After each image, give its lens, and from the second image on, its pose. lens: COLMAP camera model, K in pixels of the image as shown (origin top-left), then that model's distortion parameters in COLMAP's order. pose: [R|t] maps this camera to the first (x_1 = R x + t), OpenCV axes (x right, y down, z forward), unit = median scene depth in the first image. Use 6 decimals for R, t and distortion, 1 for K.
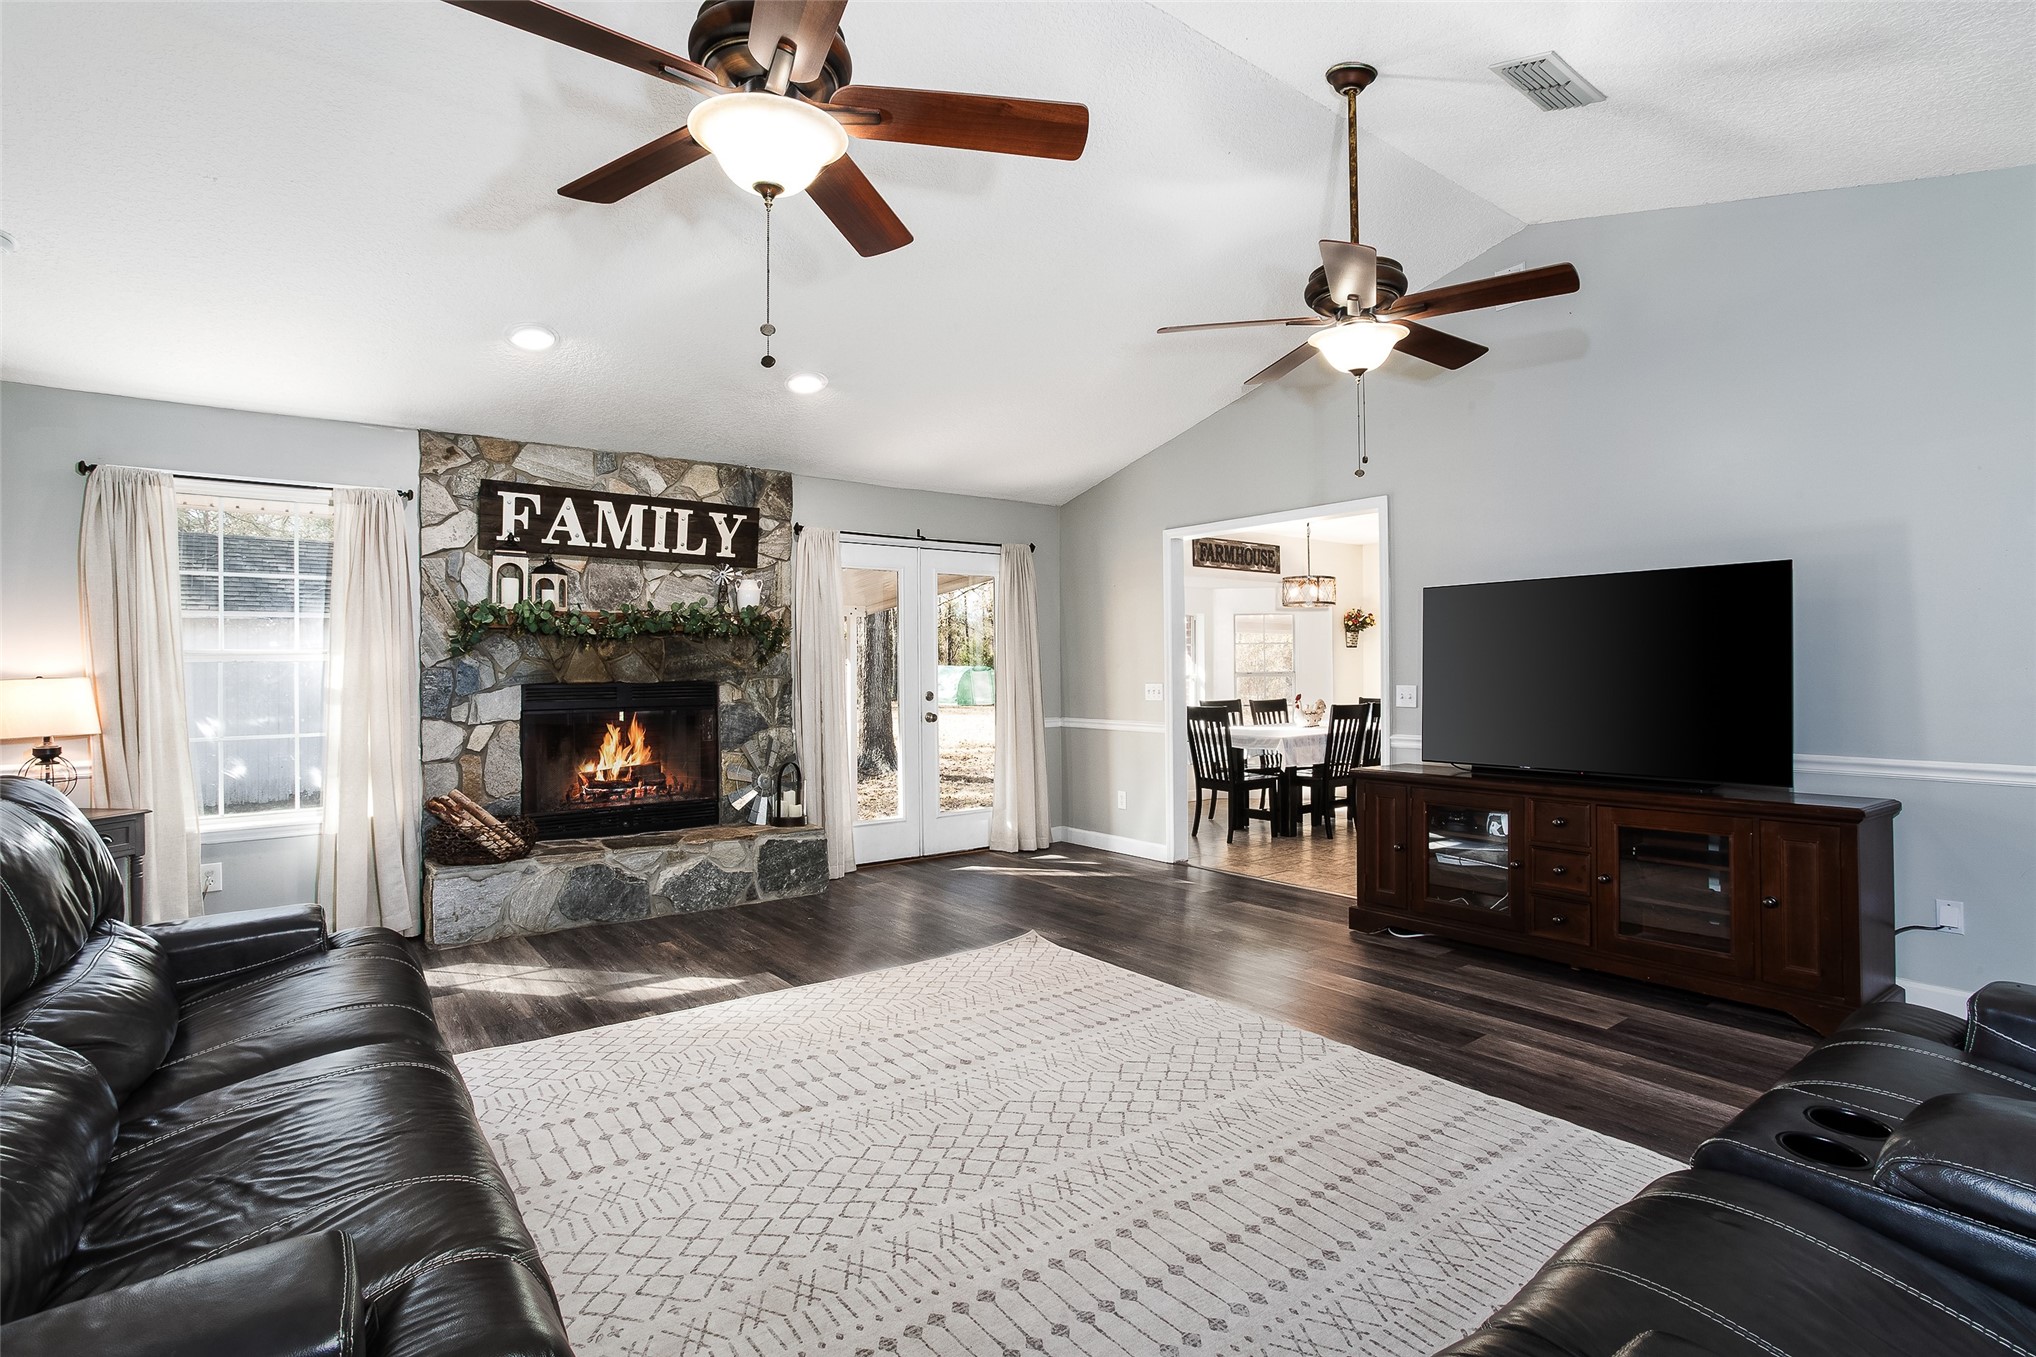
lens RADIAL K [[978.7, 0, 1002.4], [0, 978.7, 662.8], [0, 0, 1]] dist [-0.045617, 0.021042]
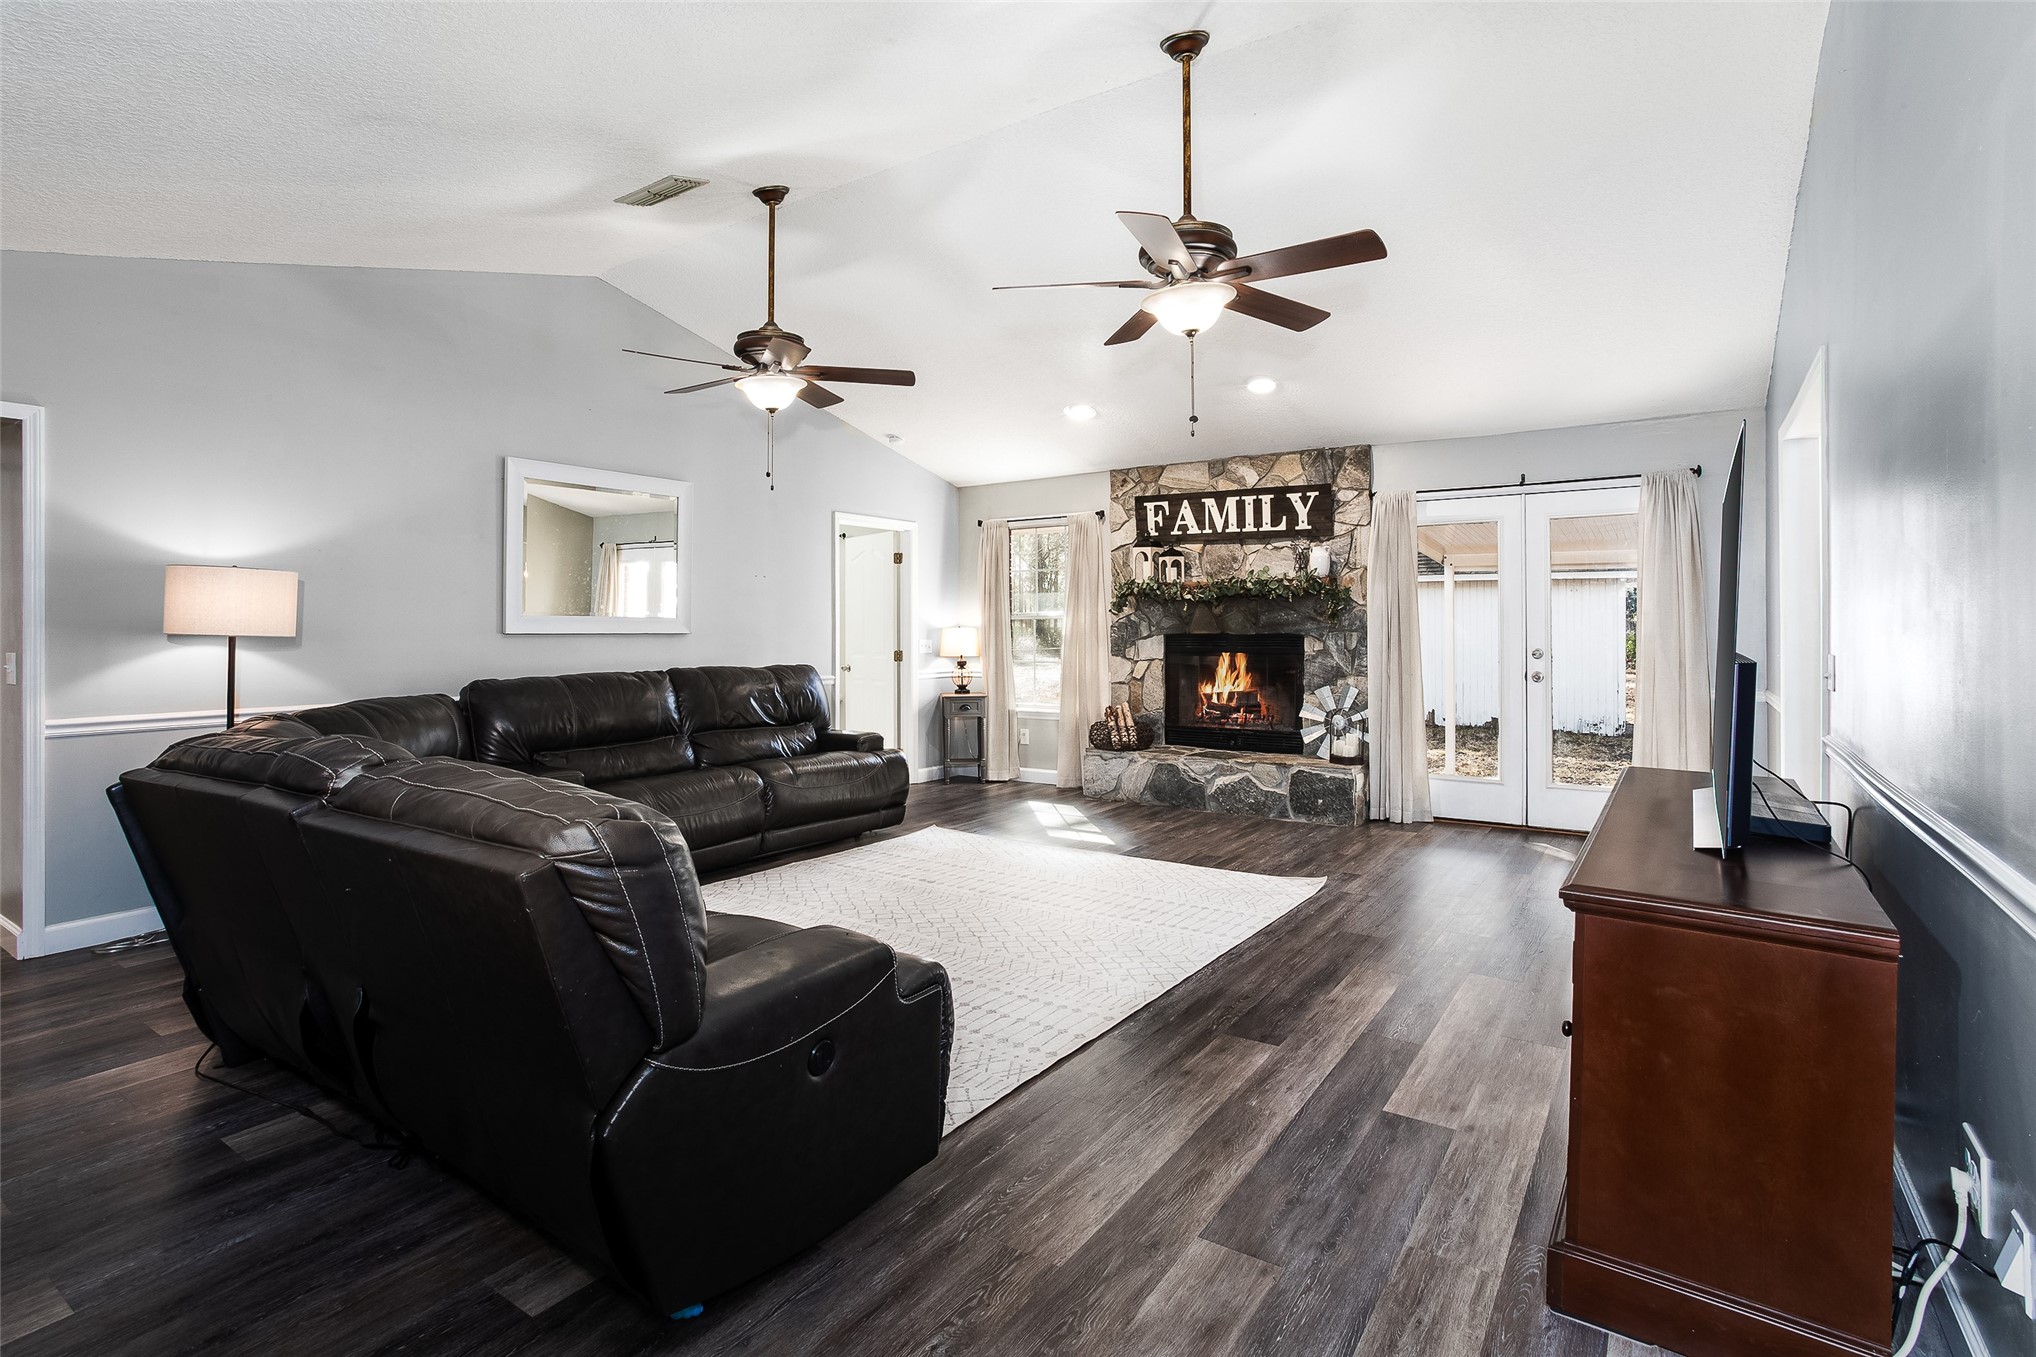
lens RADIAL K [[1003.1, 0, 1008.7], [0, 1003.1, 614.2], [0, 0, 1]] dist [-0.042398, 0.024215]
pose [[0.321233, 0.000254, -0.947000, 0.797851], [0.009536, 0.999948, 0.003503, -0.014070], [0.946952, -0.010156, 0.321214, 0.288632]]
